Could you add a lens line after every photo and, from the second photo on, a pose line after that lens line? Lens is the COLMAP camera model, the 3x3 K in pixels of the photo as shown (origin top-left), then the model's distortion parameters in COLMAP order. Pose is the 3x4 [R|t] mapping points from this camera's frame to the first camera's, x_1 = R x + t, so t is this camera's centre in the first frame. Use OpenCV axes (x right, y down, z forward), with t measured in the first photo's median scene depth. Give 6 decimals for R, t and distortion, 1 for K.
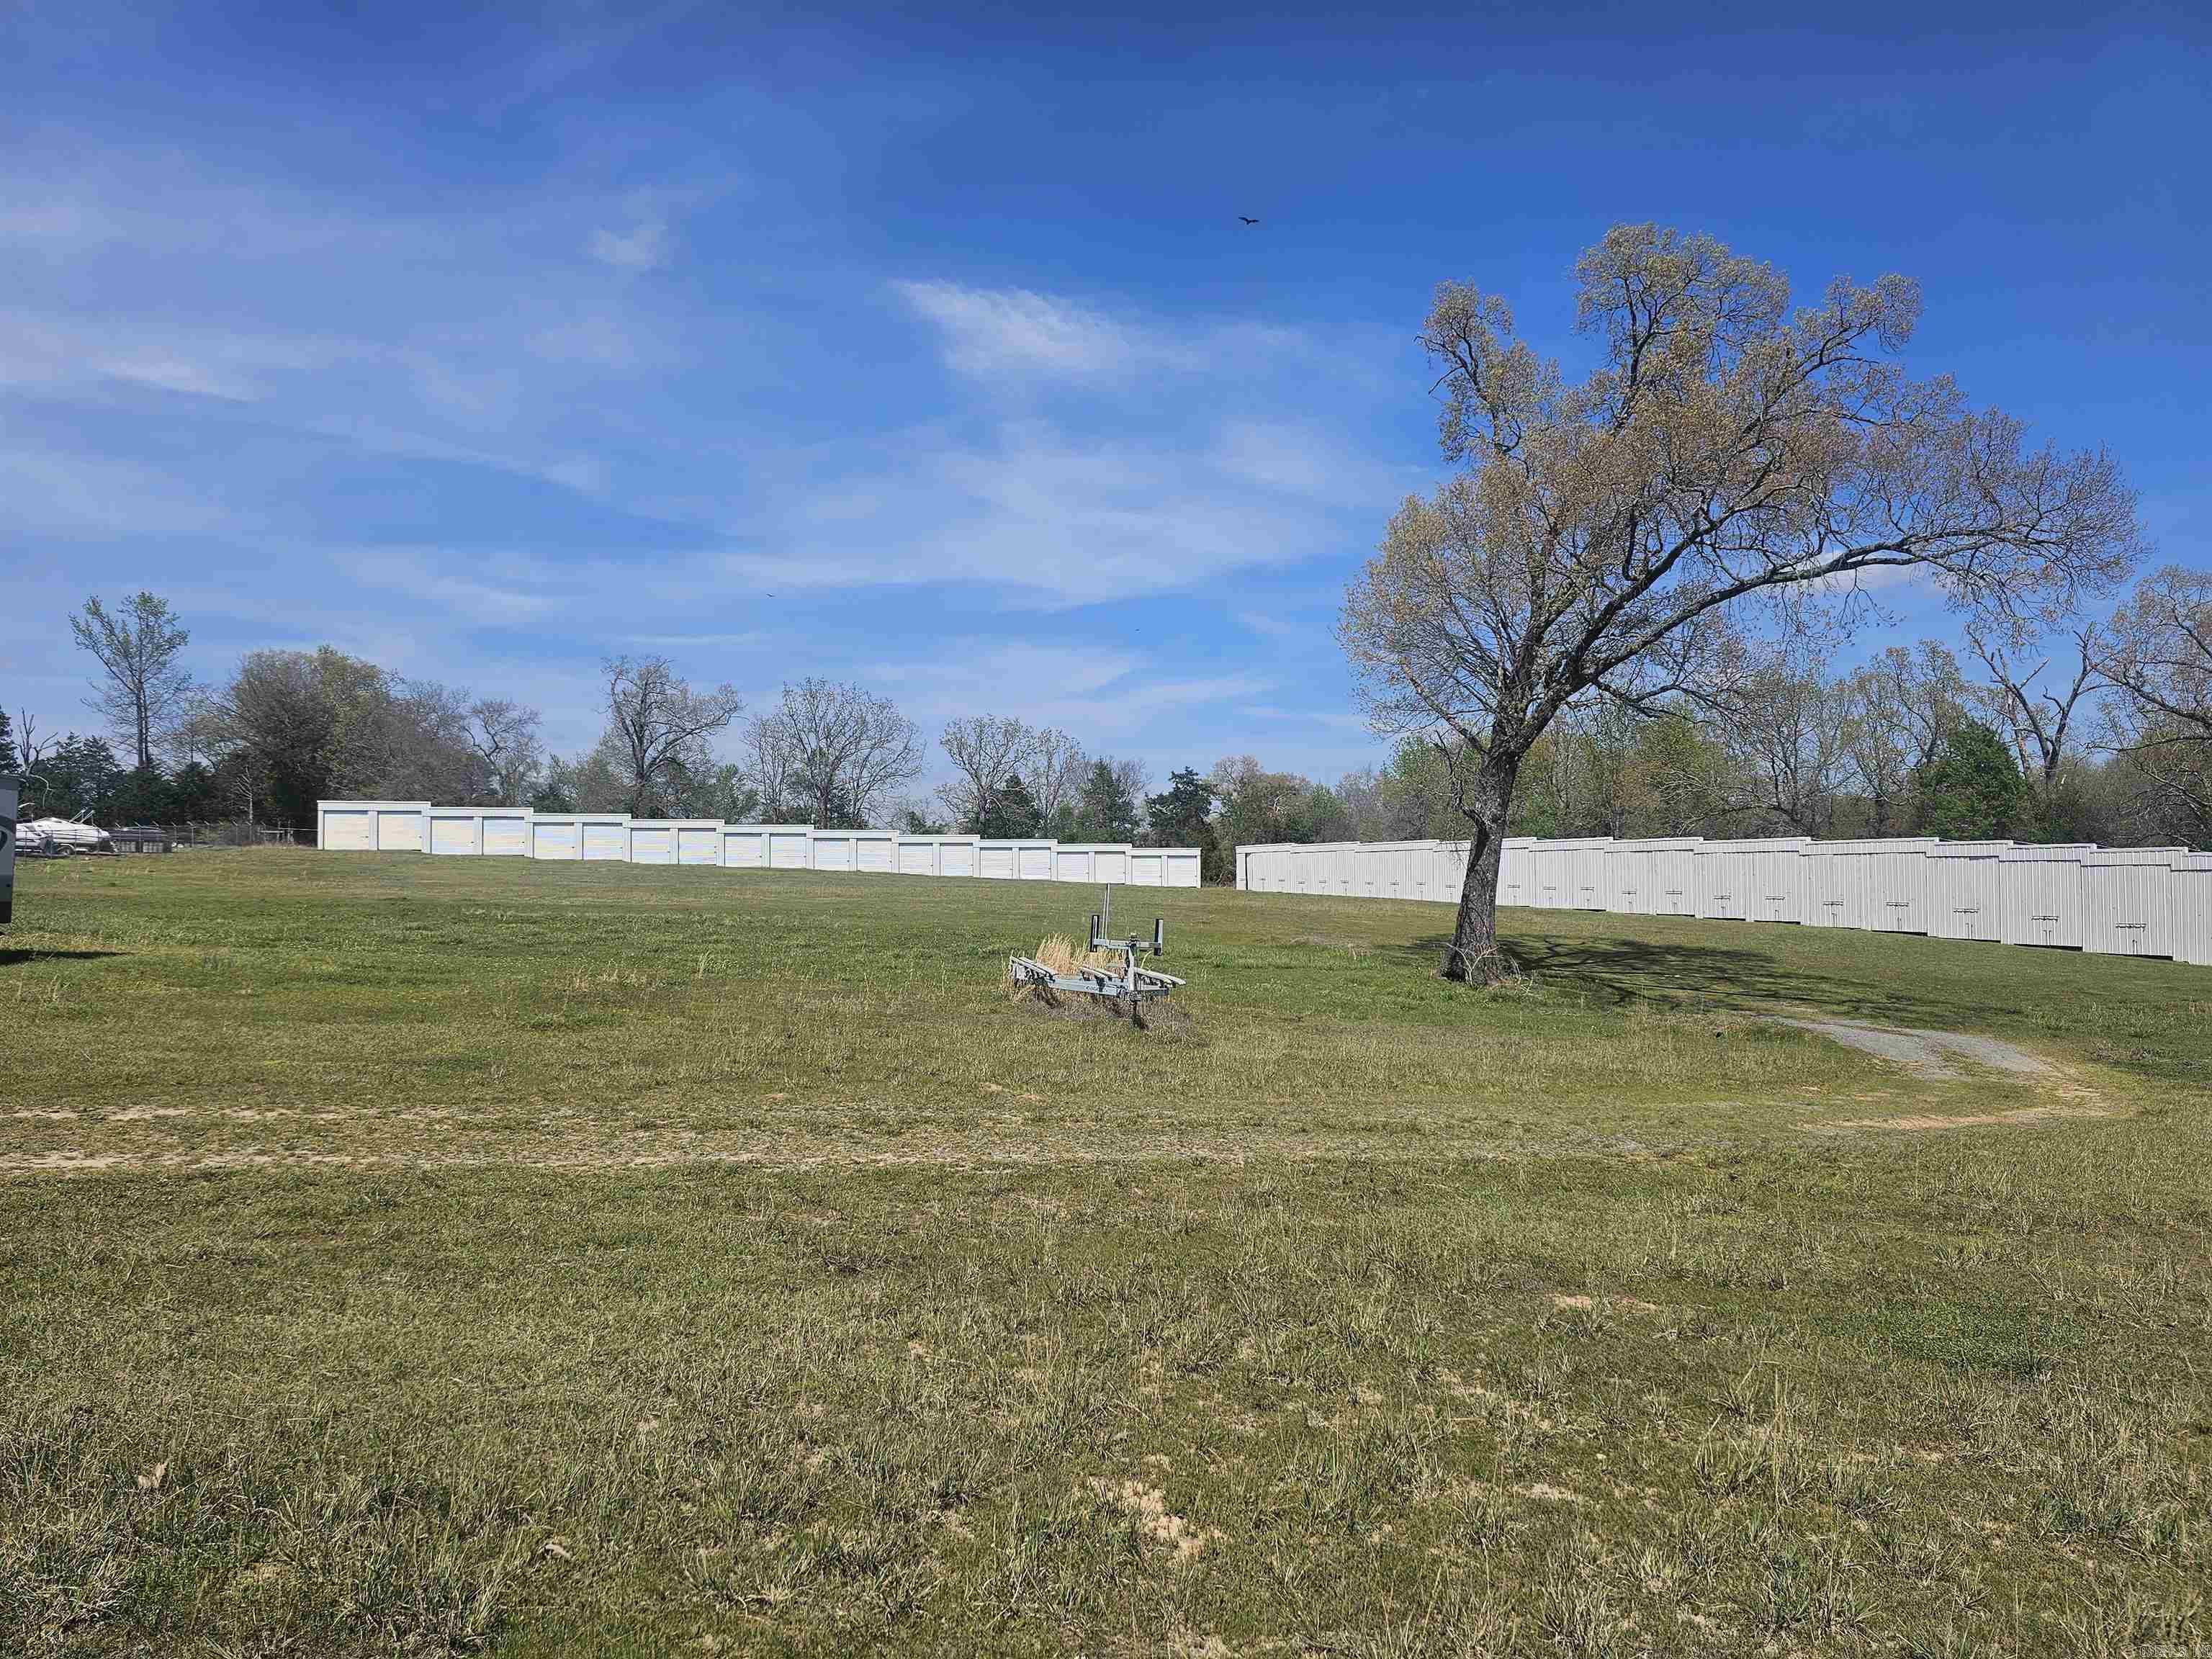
lens RADIAL K [[1433.7, 0, 1150.0], [0, 1433.7, 876.0], [0, 0, 1]] dist [0.025645, -0.024575]
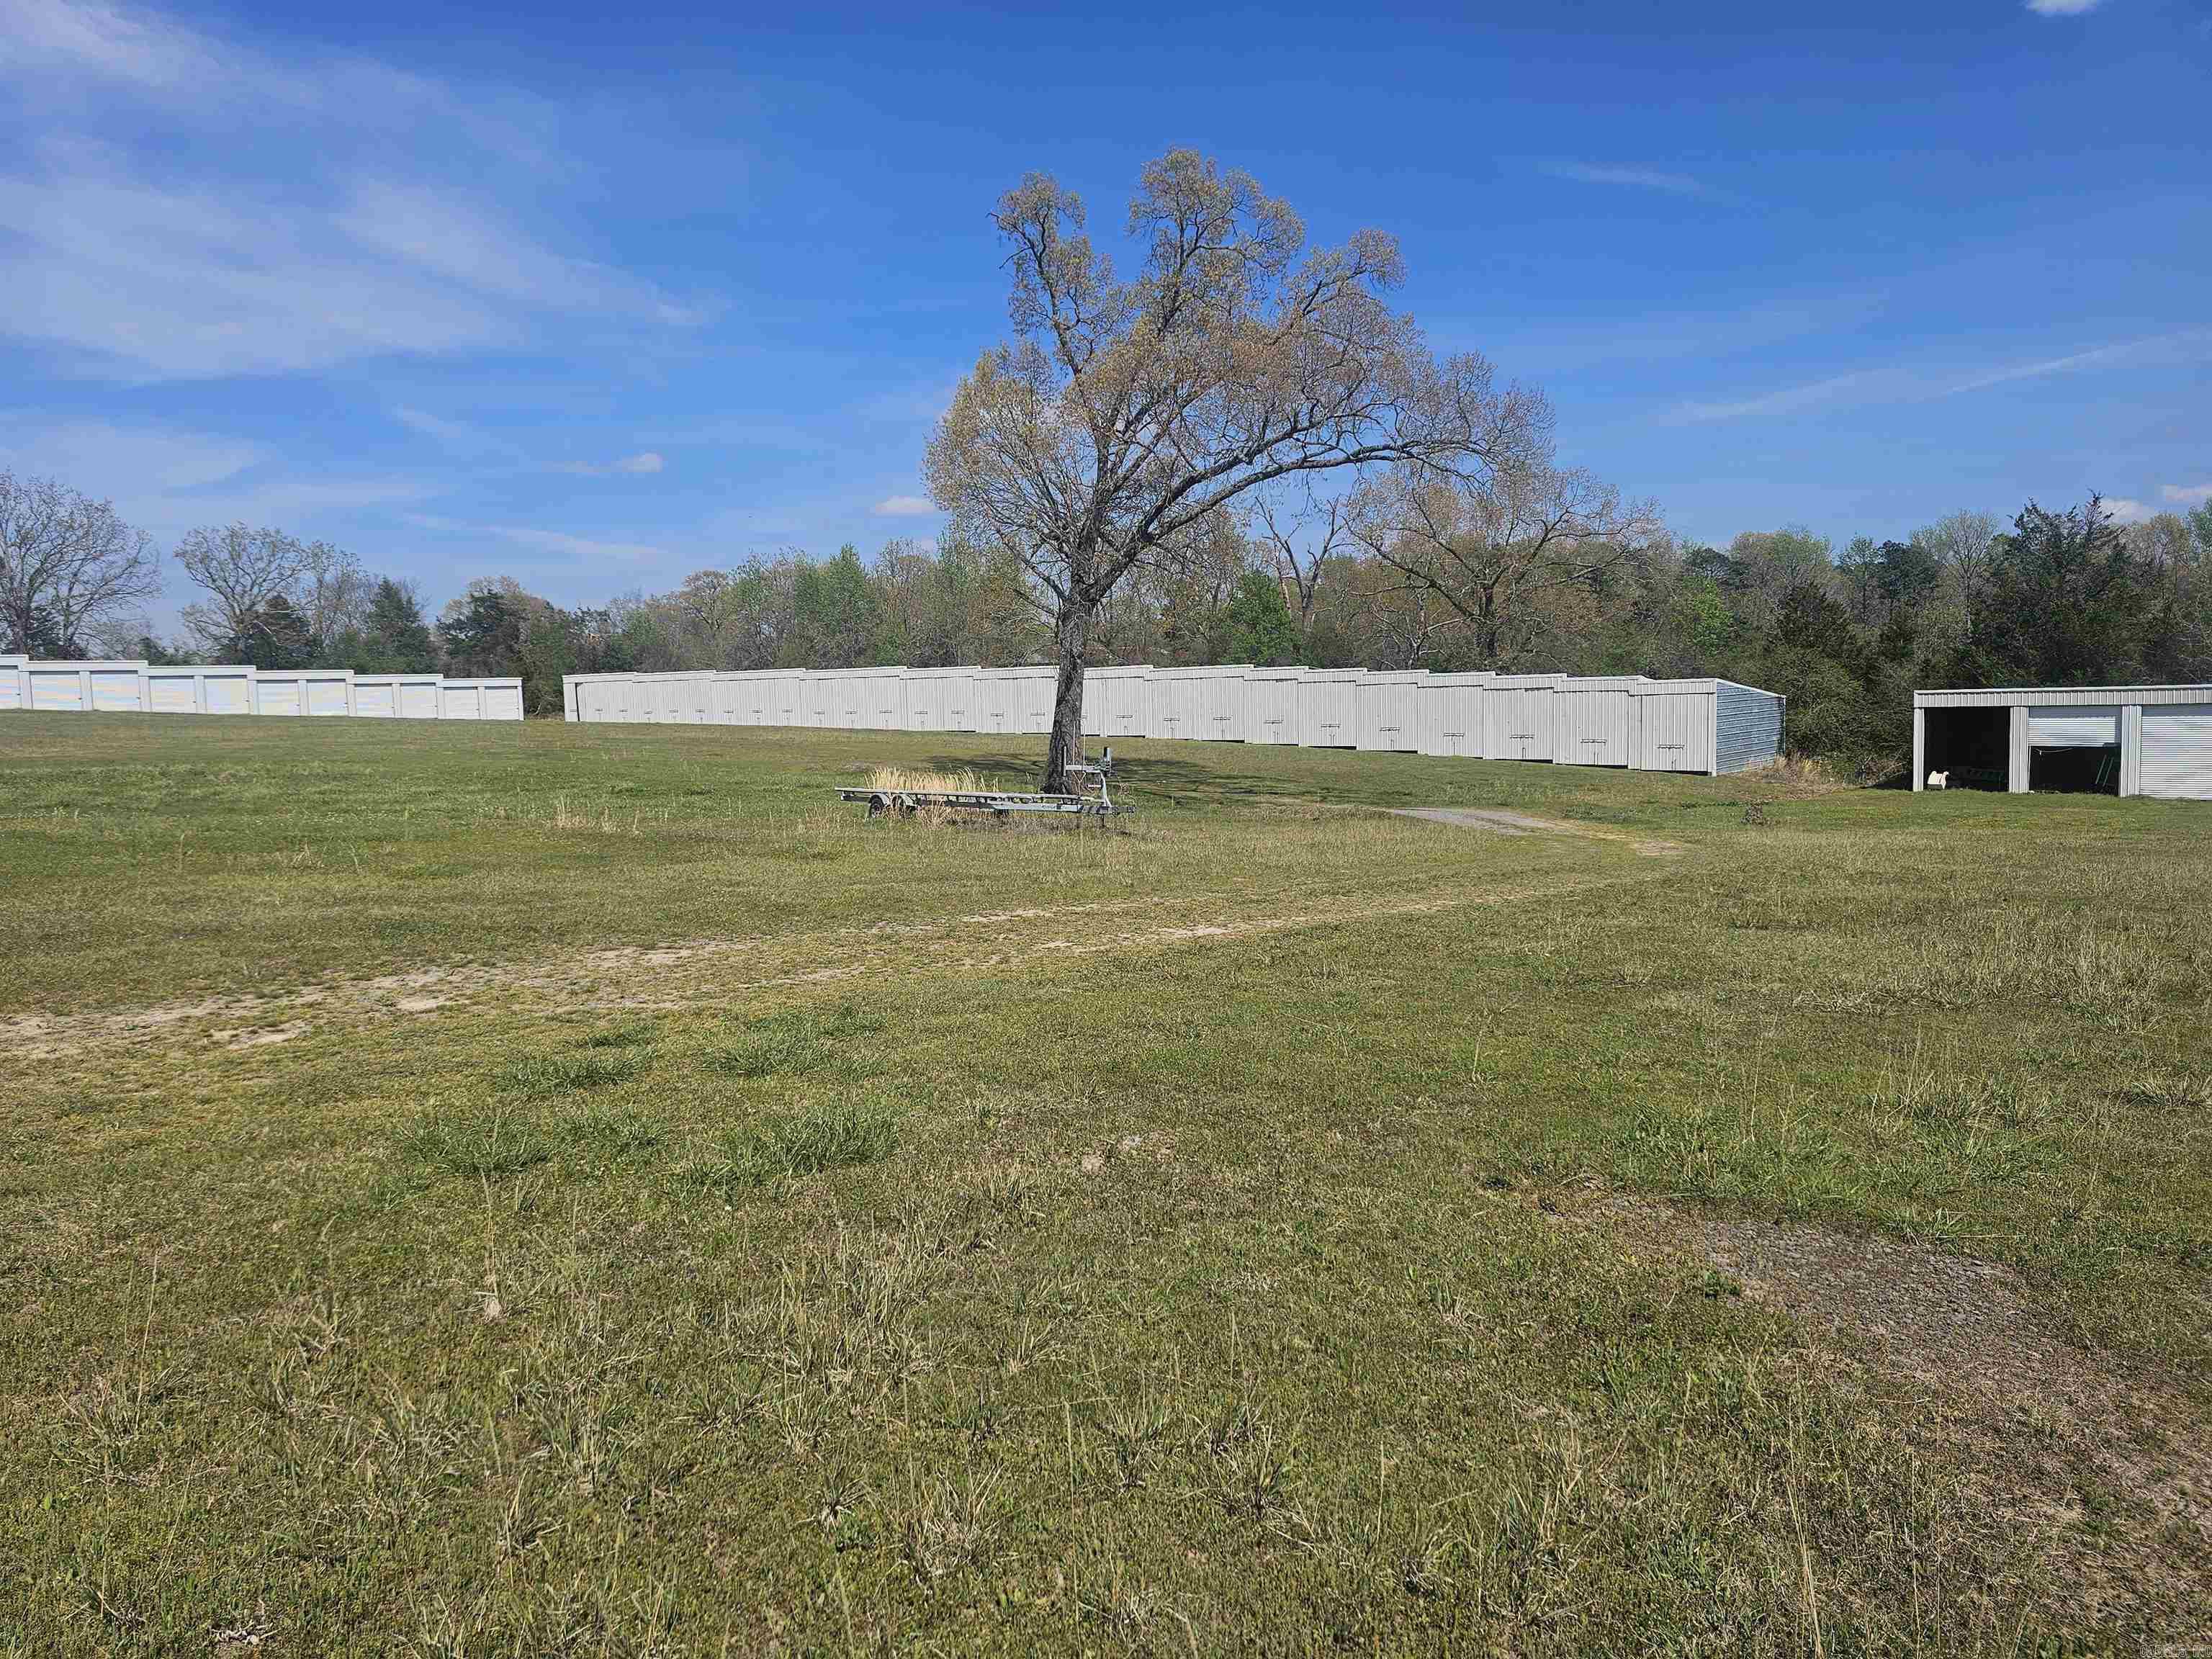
lens RADIAL K [[1433.7, 0, 1095.3], [0, 1433.7, 828.8], [0, 0, 1]] dist [0.025645, -0.024575]
pose [[0.871786, -0.064238, 0.485657, -0.101459], [0.020158, 0.995230, 0.095455, -0.003364], [-0.489472, -0.073427, 0.868922, -0.009600]]
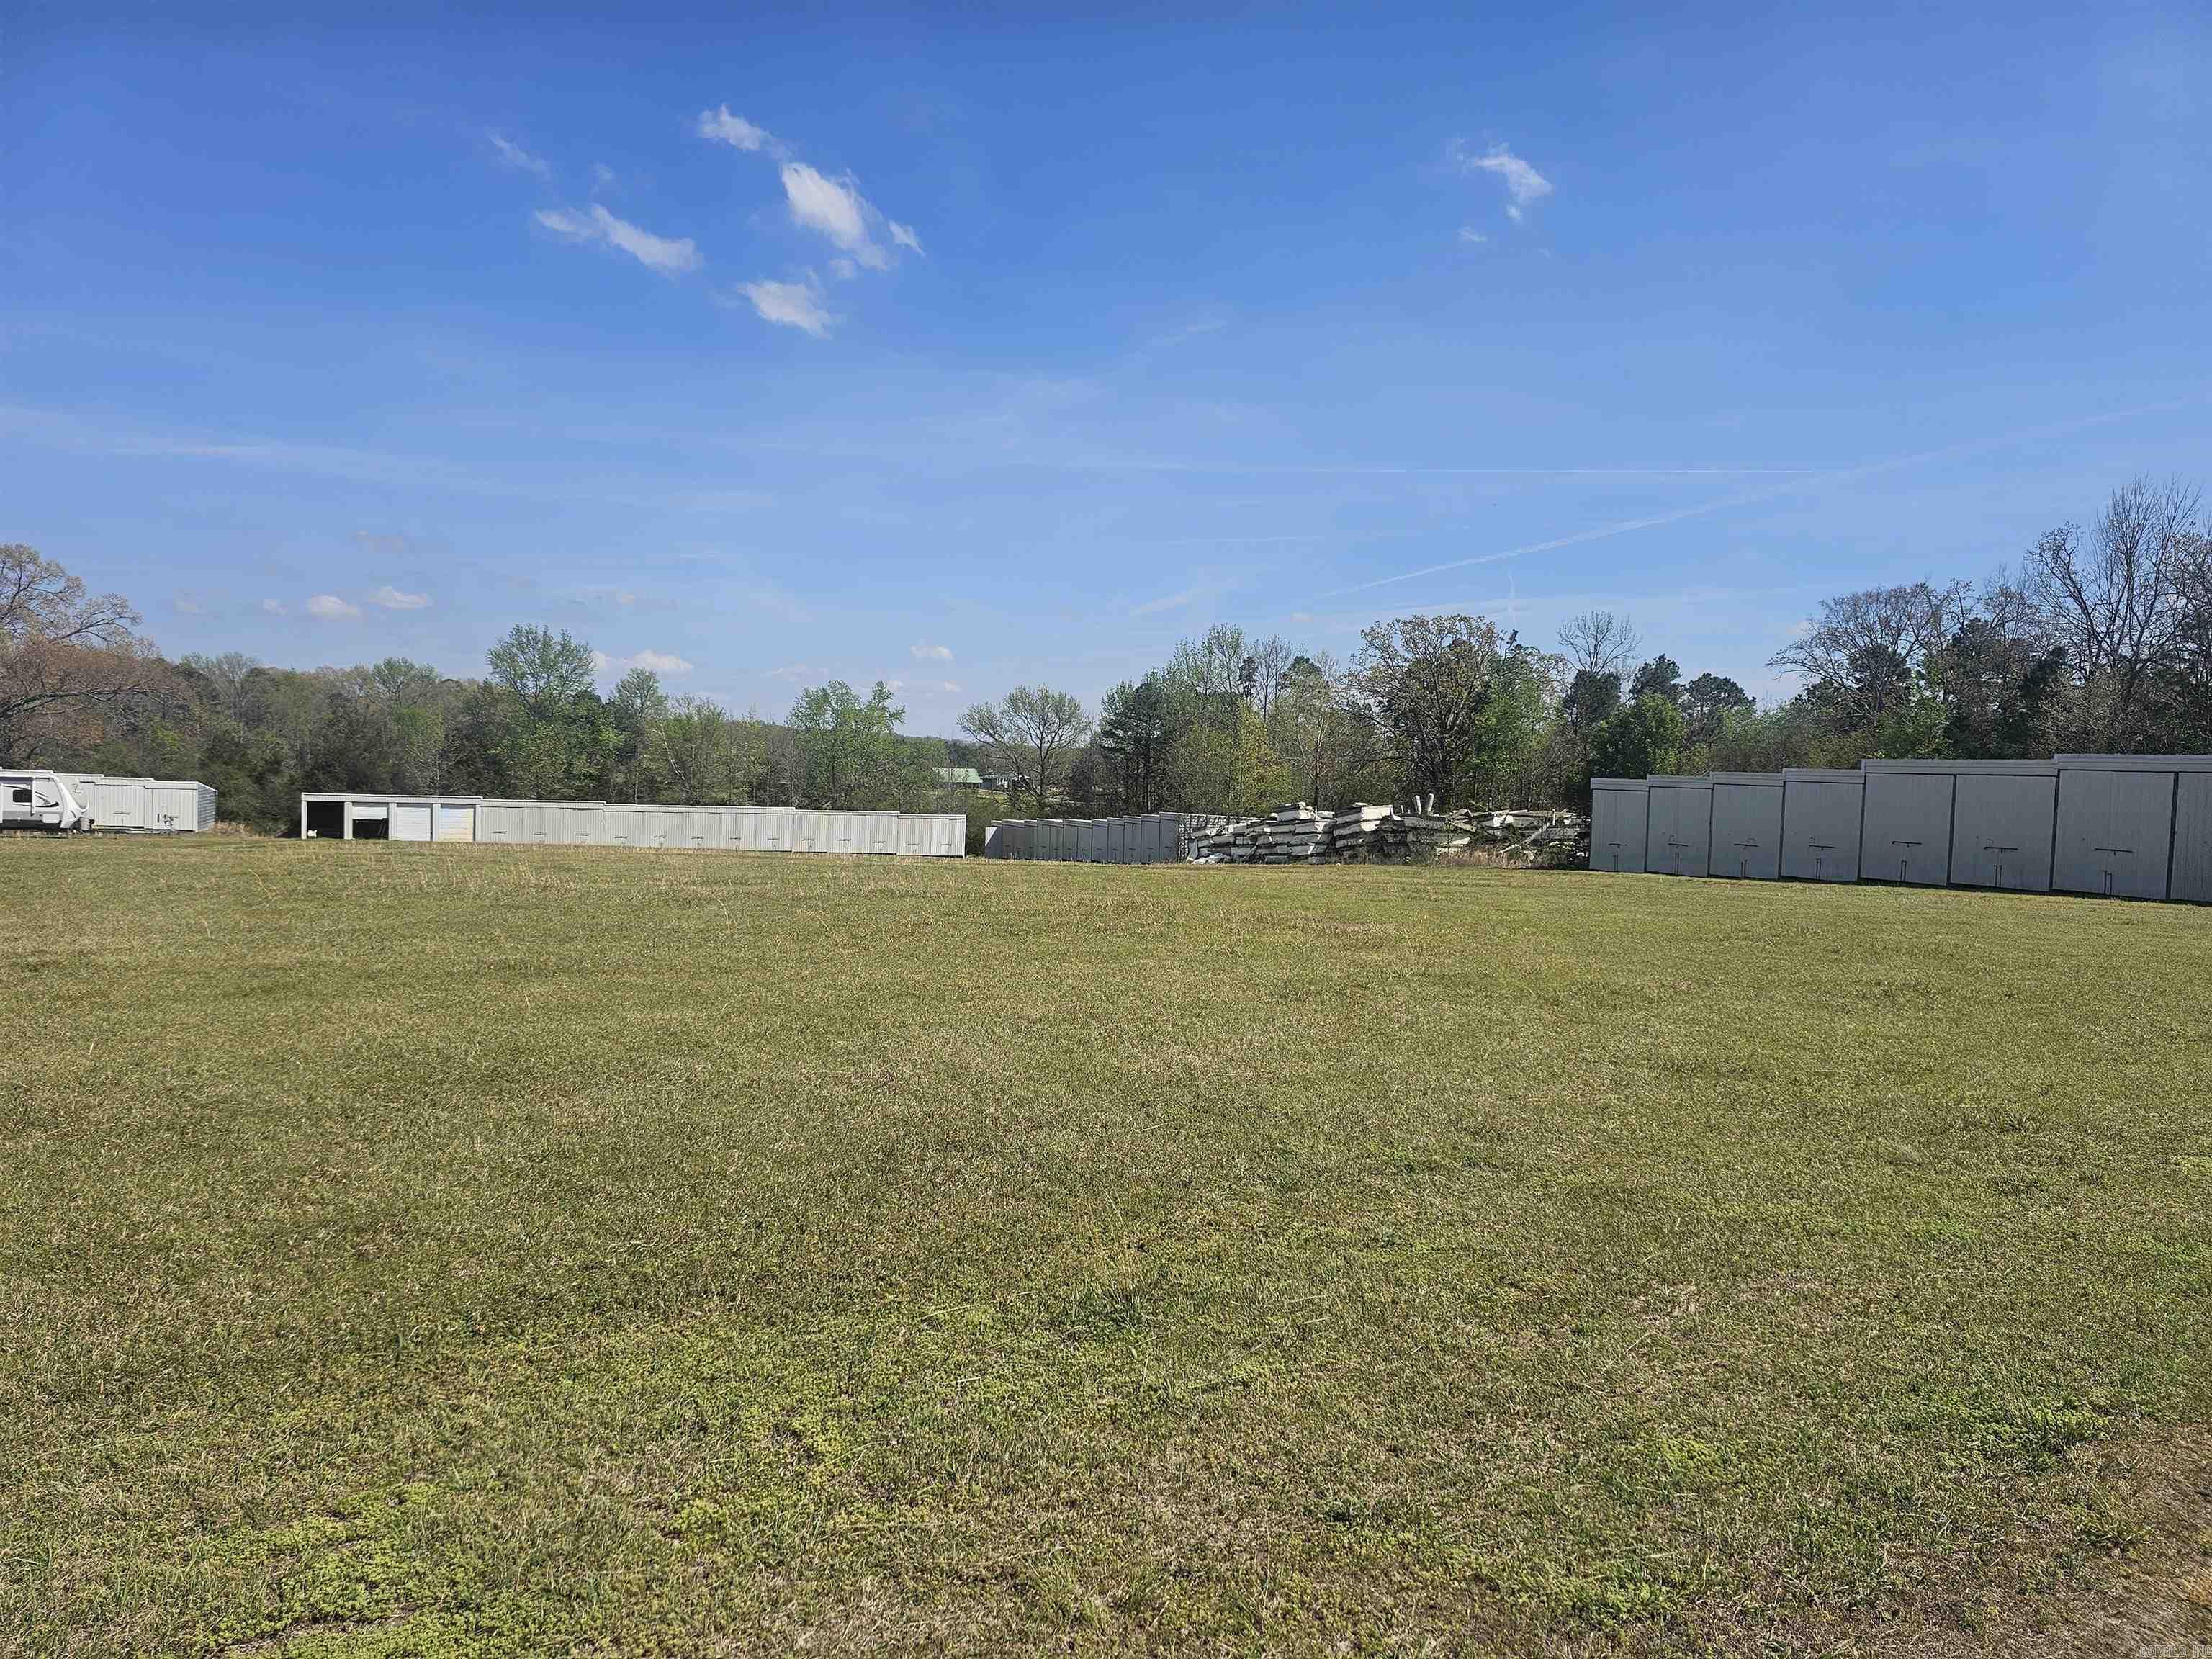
lens RADIAL K [[1433.7, 0, 1136.8], [0, 1433.7, 837.6], [0, 0, 1]] dist [0.025645, -0.024575]
pose [[-0.088953, -0.040171, 0.995225, -0.745956], [-0.041418, 0.998471, 0.036600, -0.029643], [-0.995174, -0.037964, -0.090480, -0.241358]]
